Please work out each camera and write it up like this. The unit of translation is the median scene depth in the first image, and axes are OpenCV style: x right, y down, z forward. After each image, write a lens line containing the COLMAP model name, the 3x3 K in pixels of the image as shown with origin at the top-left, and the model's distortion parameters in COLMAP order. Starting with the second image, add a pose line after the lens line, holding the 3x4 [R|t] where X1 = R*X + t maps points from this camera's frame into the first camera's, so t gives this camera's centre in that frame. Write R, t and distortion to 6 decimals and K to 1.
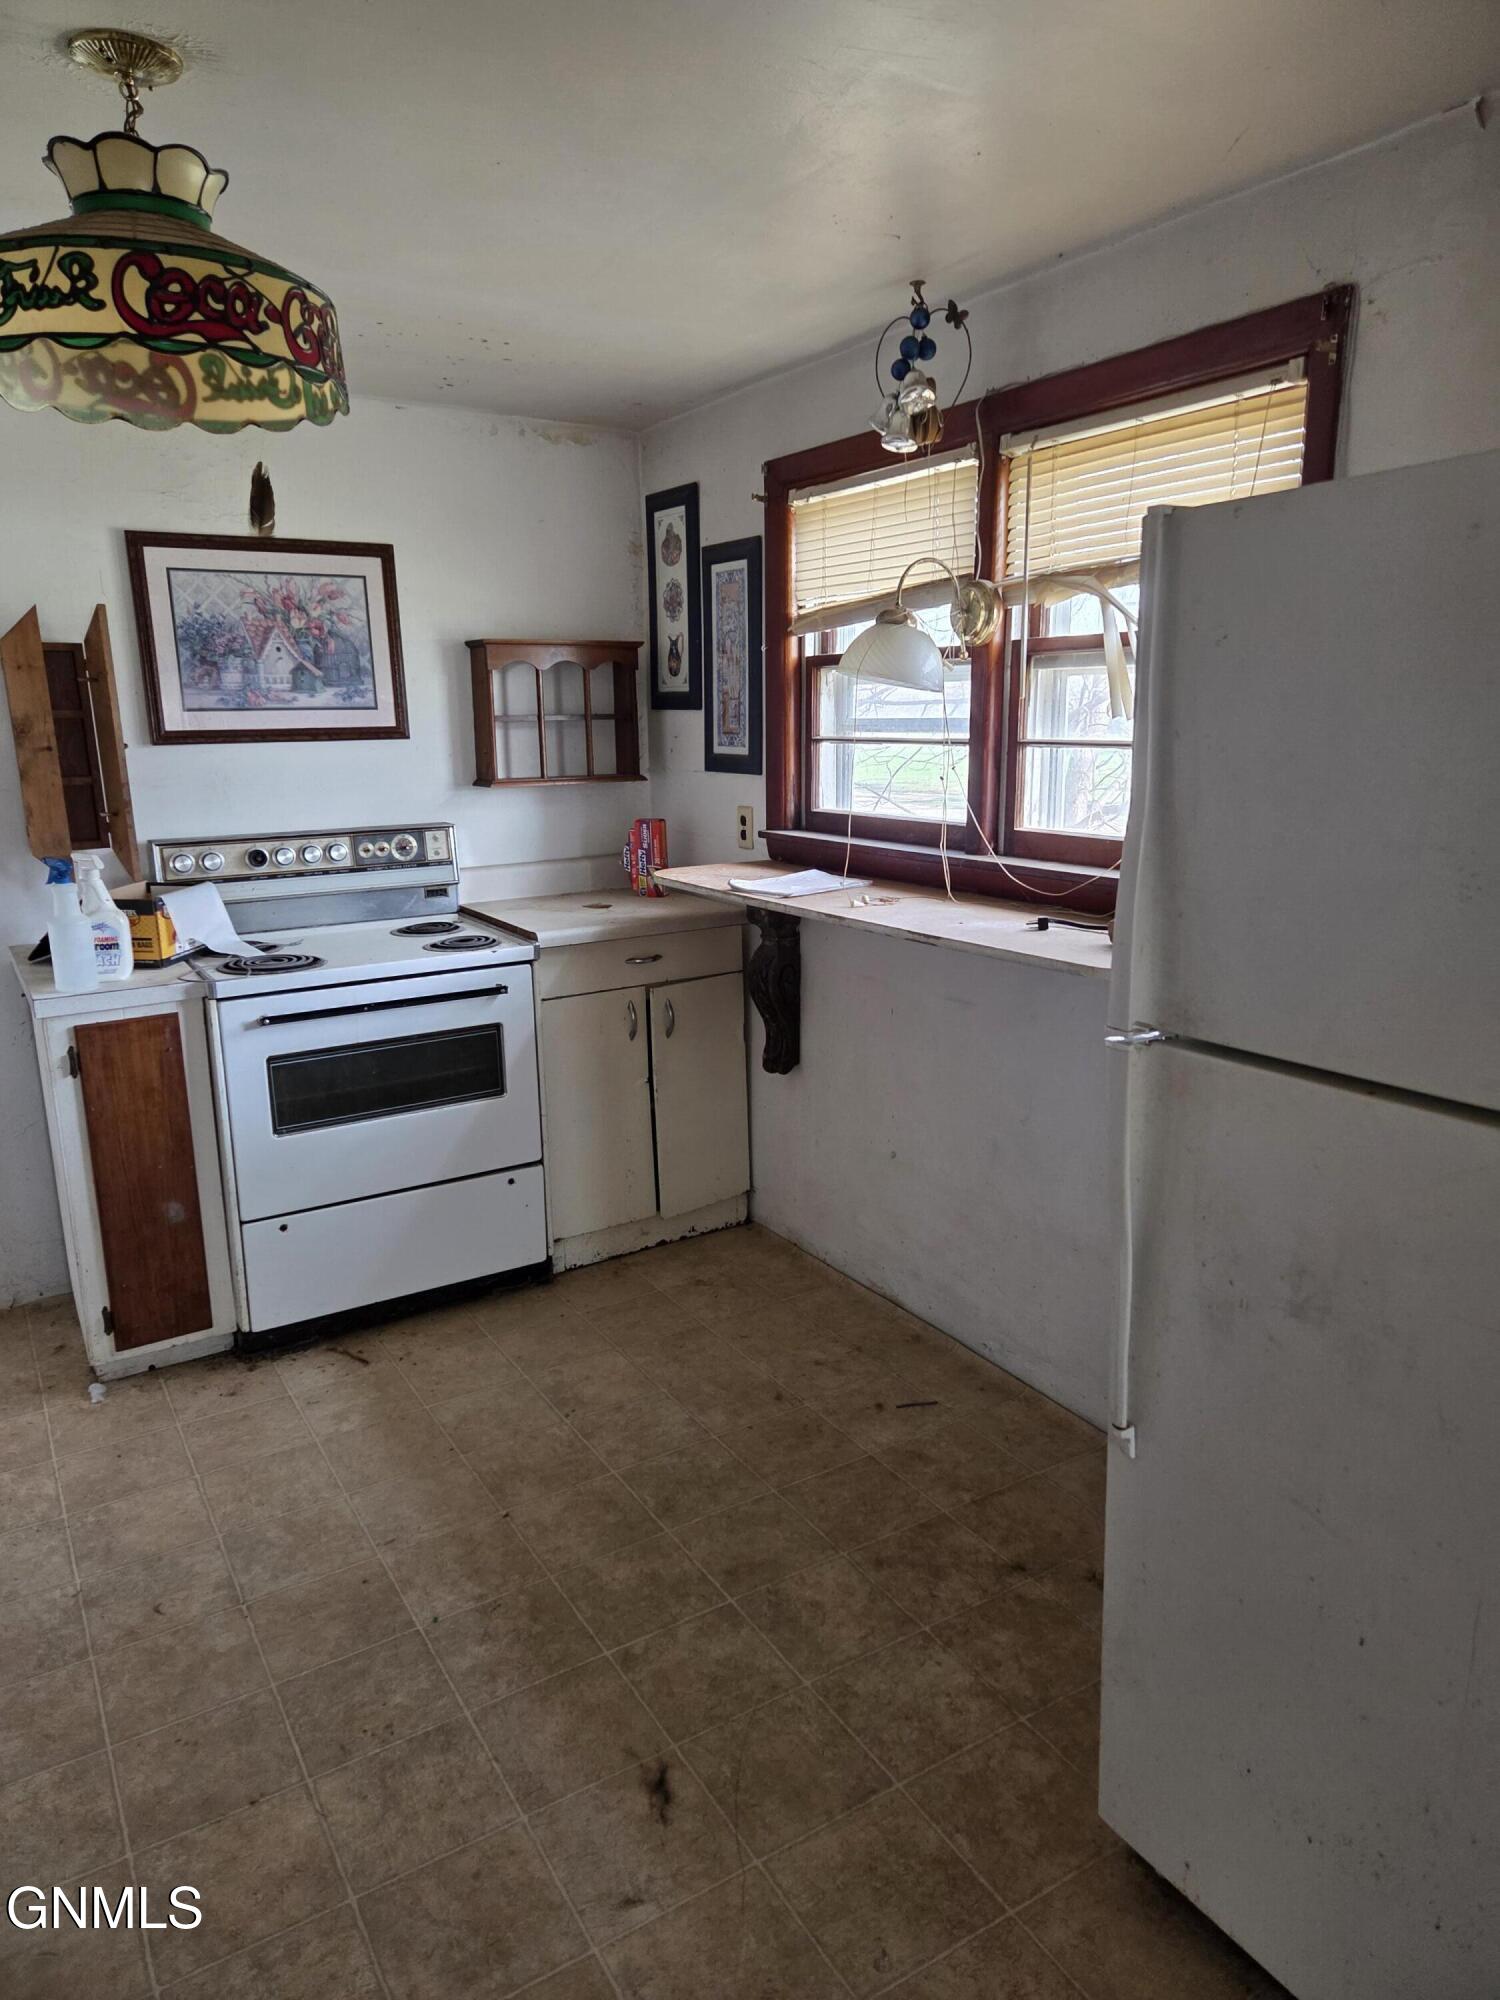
lens RADIAL K [[1318.5, 0, 761.7], [0, 1318.5, 999.8], [0, 0, 1]] dist [0.071514, -0.055787]
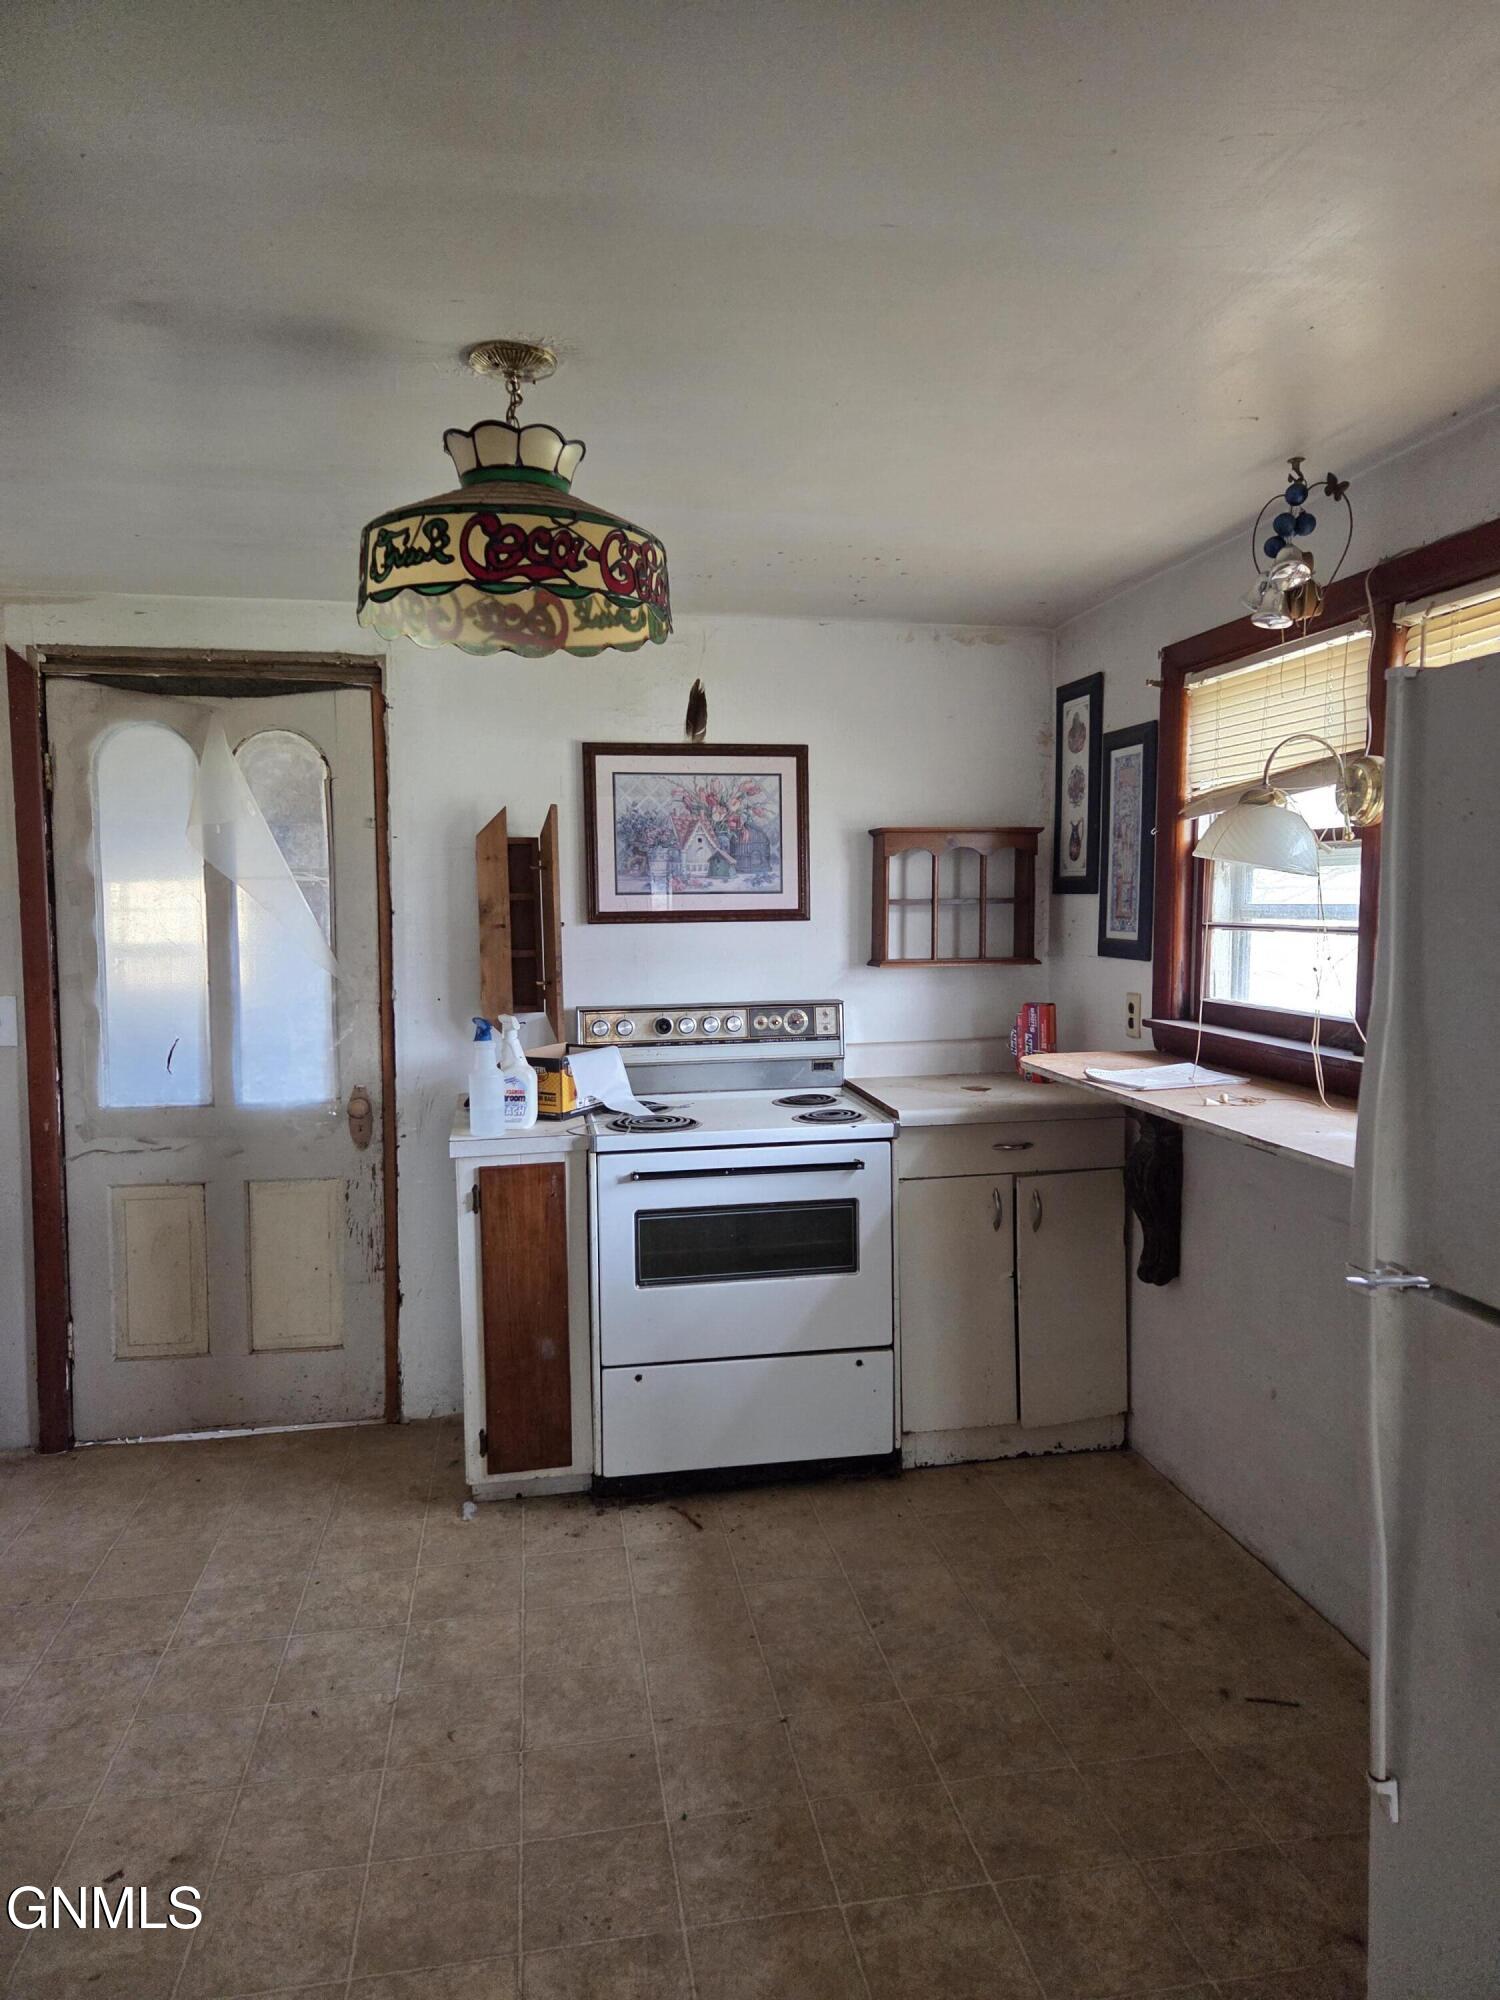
lens RADIAL K [[1318.5, 0, 761.7], [0, 1318.5, 999.8], [0, 0, 1]] dist [0.071514, -0.055787]
pose [[0.932176, 0.036224, -0.360188, 0.098395], [-0.084948, 0.989087, -0.120375, -0.005277], [0.351896, 0.142808, 0.925081, 0.029231]]
